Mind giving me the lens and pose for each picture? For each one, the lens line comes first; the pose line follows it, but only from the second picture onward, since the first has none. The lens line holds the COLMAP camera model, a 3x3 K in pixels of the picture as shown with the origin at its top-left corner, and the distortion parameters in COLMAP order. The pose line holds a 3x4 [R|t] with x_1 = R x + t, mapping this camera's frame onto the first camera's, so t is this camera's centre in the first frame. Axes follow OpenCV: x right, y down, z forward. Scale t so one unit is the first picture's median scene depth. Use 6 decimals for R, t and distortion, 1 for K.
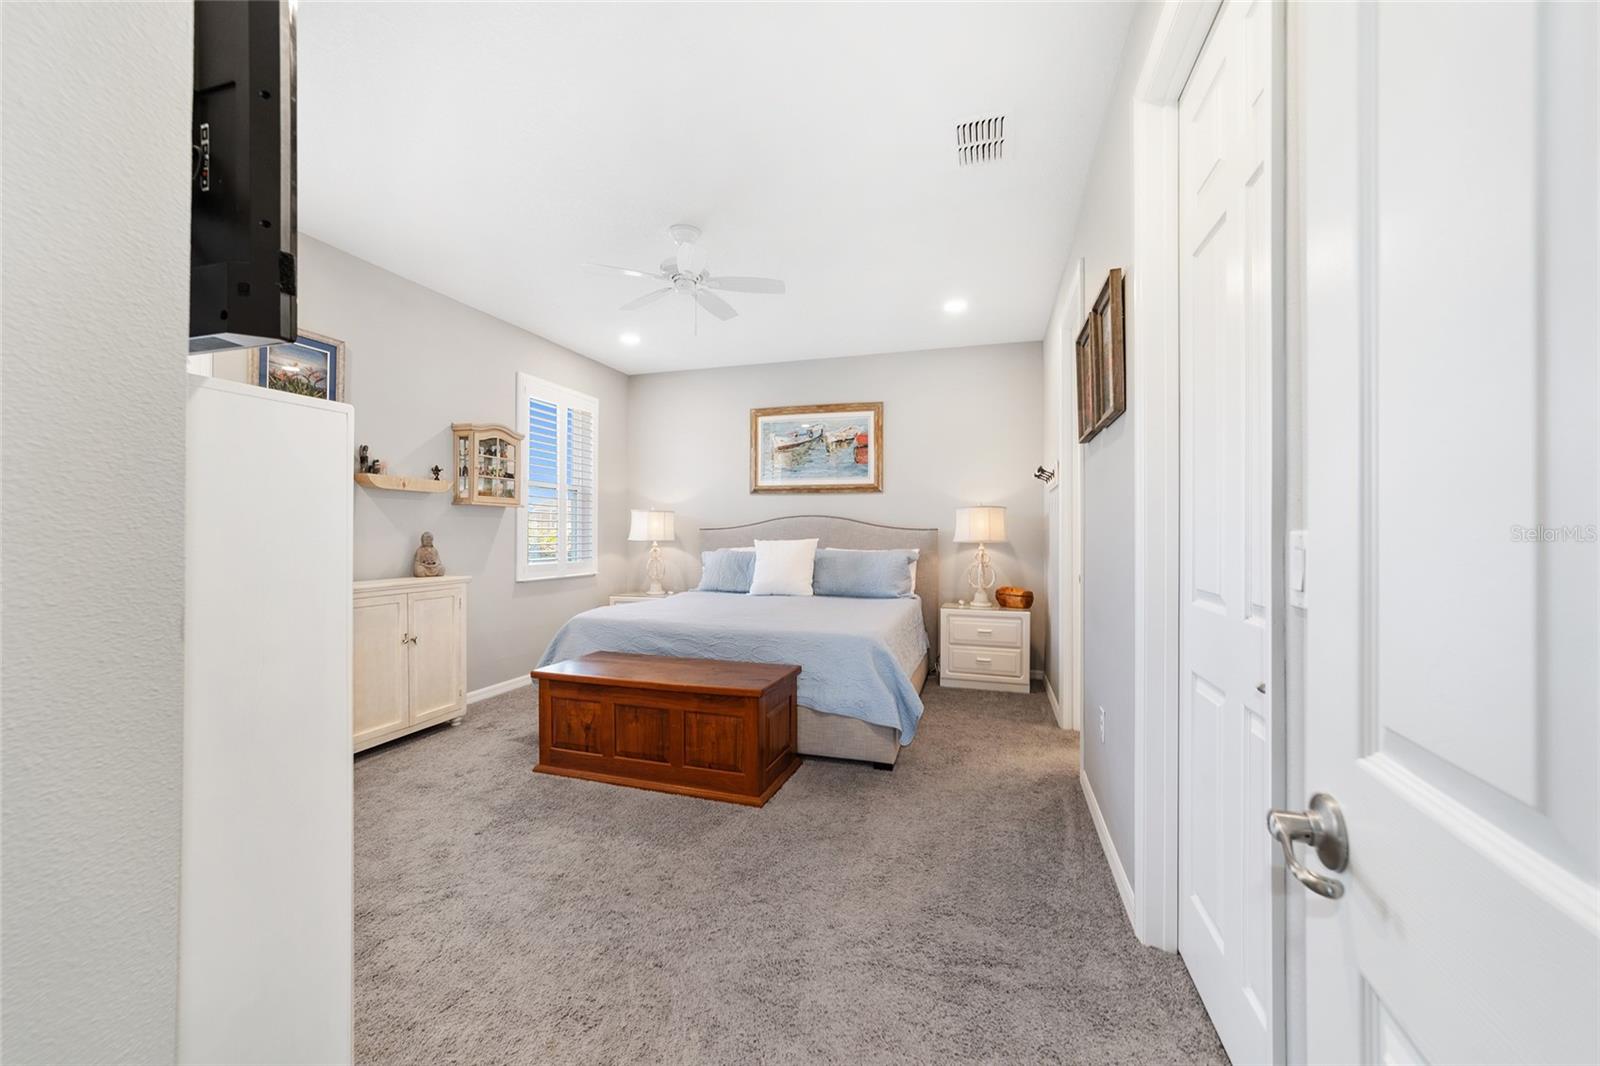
lens RADIAL K [[616.3, 0, 793.5], [0, 616.3, 532.1], [0, 0, 1]] dist [-0.006796, 0.004175]
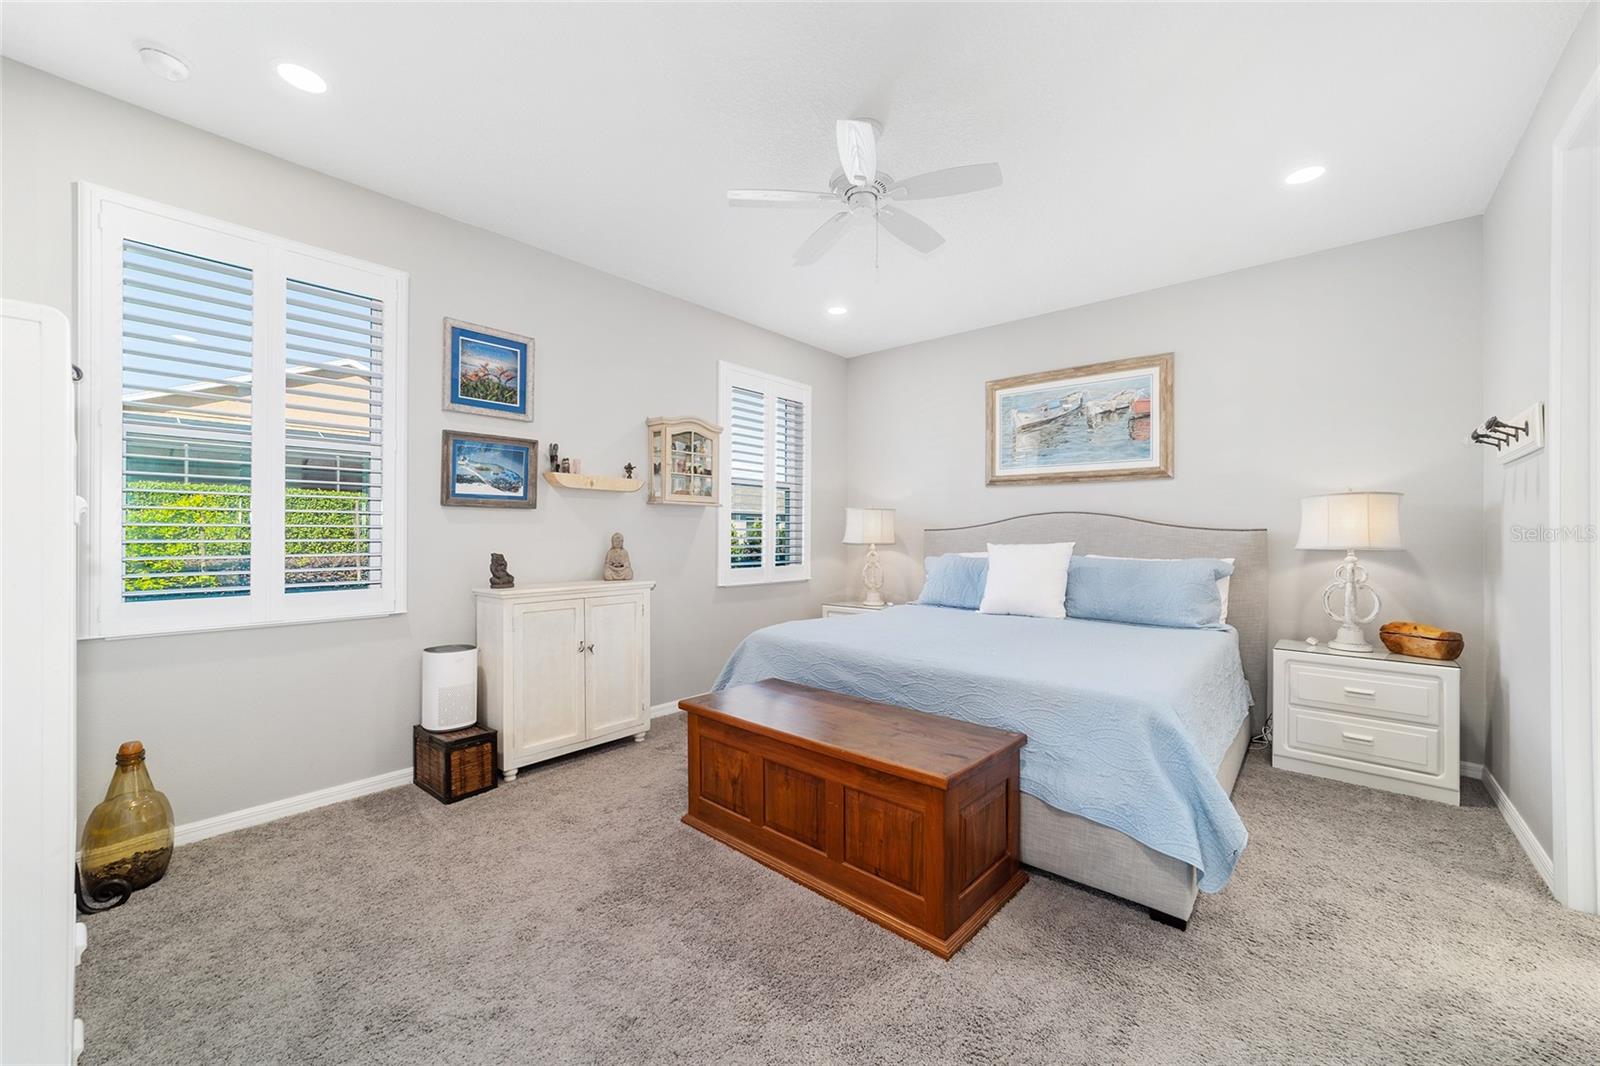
lens RADIAL K [[616.3, 0, 800.4], [0, 616.3, 532.6], [0, 0, 1]] dist [-0.006796, 0.004175]
pose [[0.917698, 0.000315, -0.397278, 0.042701], [-0.000939, 0.999999, -0.001376, 0.000043], [0.397277, 0.001635, 0.917697, 0.238790]]
